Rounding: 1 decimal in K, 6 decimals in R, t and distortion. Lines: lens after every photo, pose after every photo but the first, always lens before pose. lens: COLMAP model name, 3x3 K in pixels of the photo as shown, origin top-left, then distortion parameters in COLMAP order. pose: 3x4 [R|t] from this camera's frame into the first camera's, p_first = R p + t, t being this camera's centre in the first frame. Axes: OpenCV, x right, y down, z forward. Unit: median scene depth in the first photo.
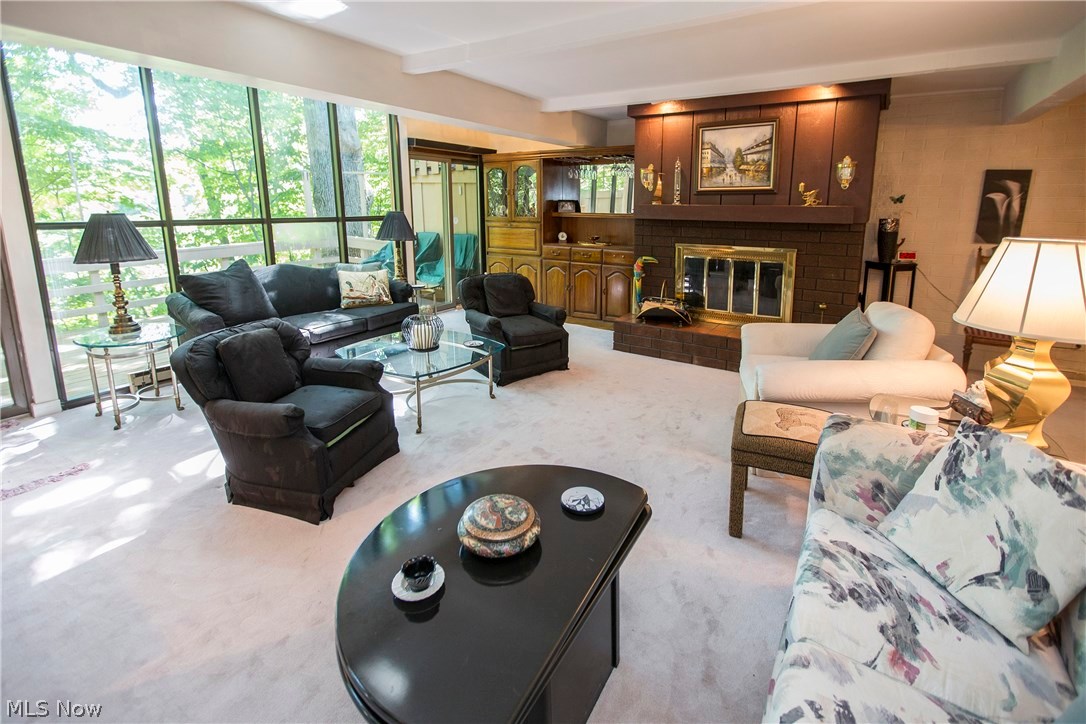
lens RADIAL K [[514.4, 0, 547.6], [0, 514.4, 293.8], [0, 0, 1]] dist [0.016515, -0.000188]
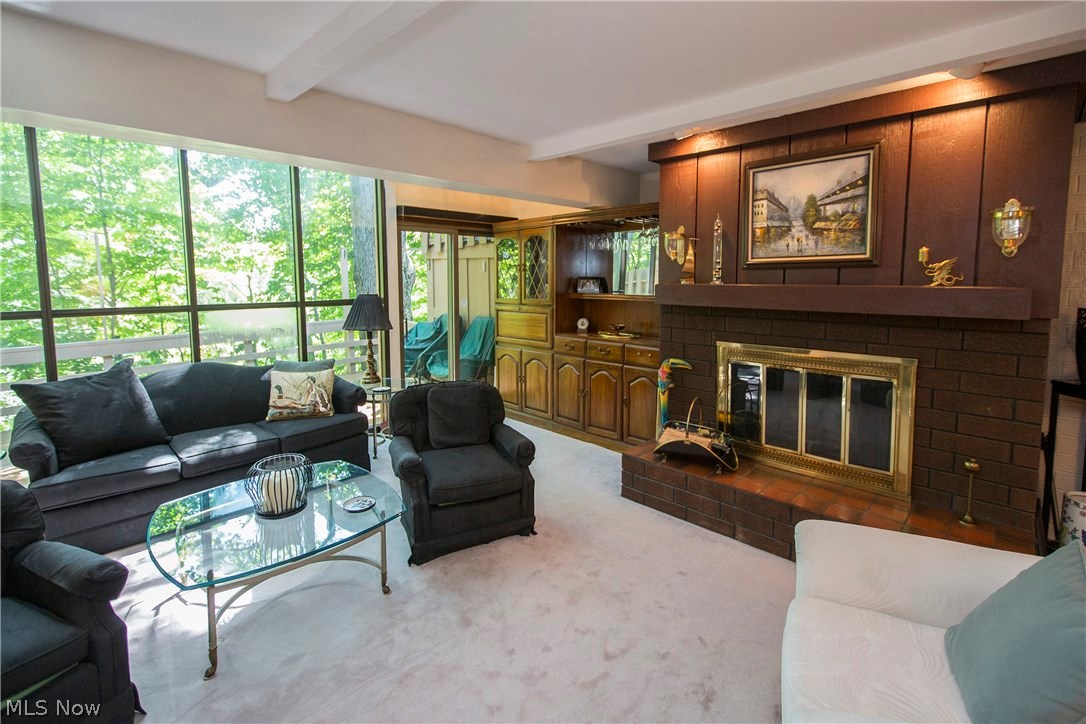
lens RADIAL K [[525.1, 0, 539.6], [0, 525.1, 338.1], [0, 0, 1]] dist [0.005463, 0.000805]
pose [[0.983361, 0.010261, -0.181371, 0.152400], [-0.021337, 0.998017, -0.059223, -0.059422], [0.180404, 0.062108, 0.981630, 0.300882]]
